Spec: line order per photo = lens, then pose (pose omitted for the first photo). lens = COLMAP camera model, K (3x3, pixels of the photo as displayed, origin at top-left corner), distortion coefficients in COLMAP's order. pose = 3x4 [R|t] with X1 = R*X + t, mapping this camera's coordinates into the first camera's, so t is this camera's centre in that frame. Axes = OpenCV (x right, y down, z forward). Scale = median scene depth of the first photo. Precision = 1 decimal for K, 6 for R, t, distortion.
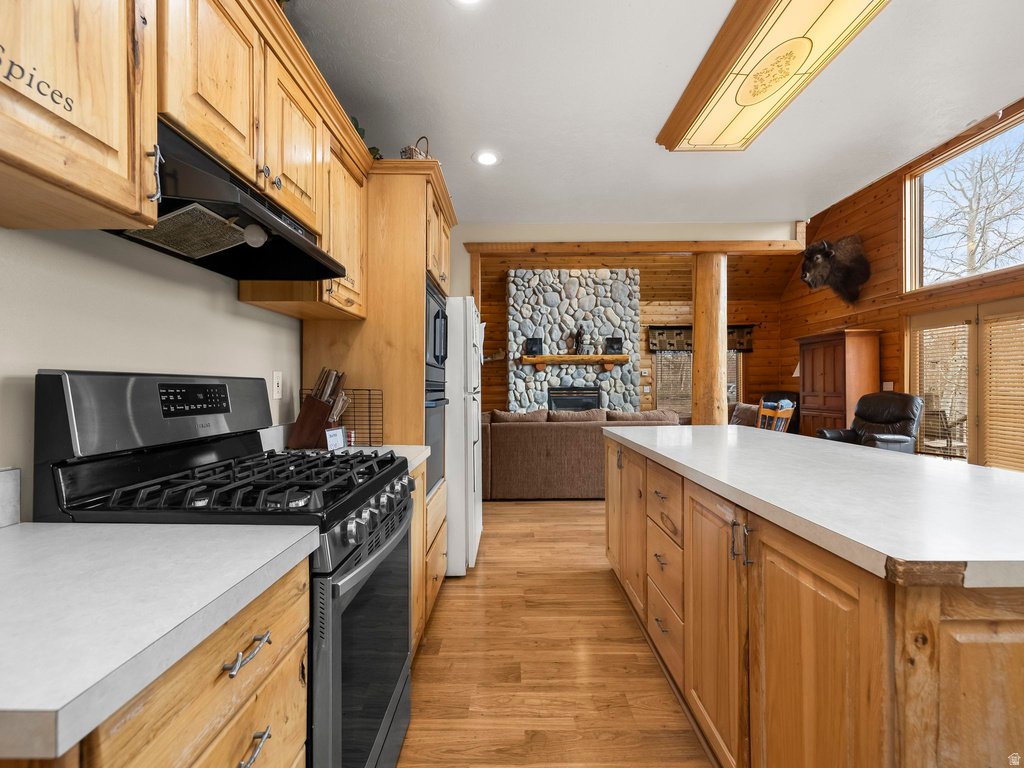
lens RADIAL K [[431.4, 0, 510.4], [0, 431.4, 386.7], [0, 0, 1]] dist [-0.000654, 0.000693]
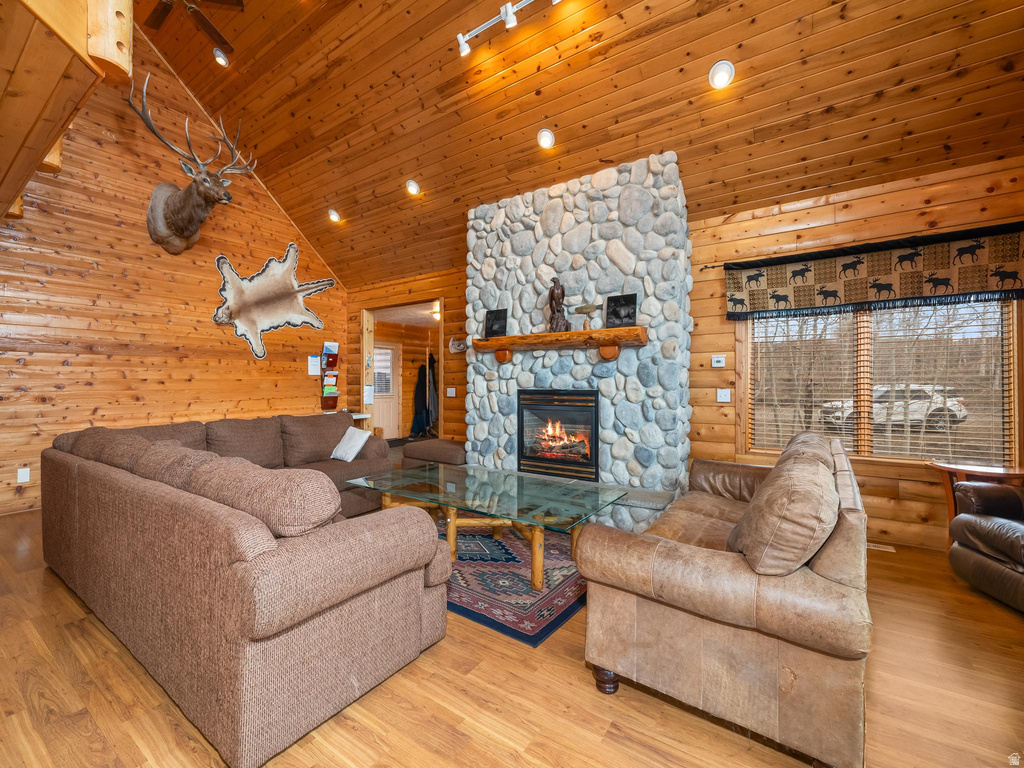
lens RADIAL K [[431.4, 0, 502.0], [0, 431.4, 375.1], [0, 0, 1]] dist [-0.000654, 0.000693]
pose [[0.824483, -0.005956, -0.565856, 0.412169], [-0.005563, 0.999811, -0.018630, -0.006940], [0.565860, 0.018508, 0.824294, 0.490767]]
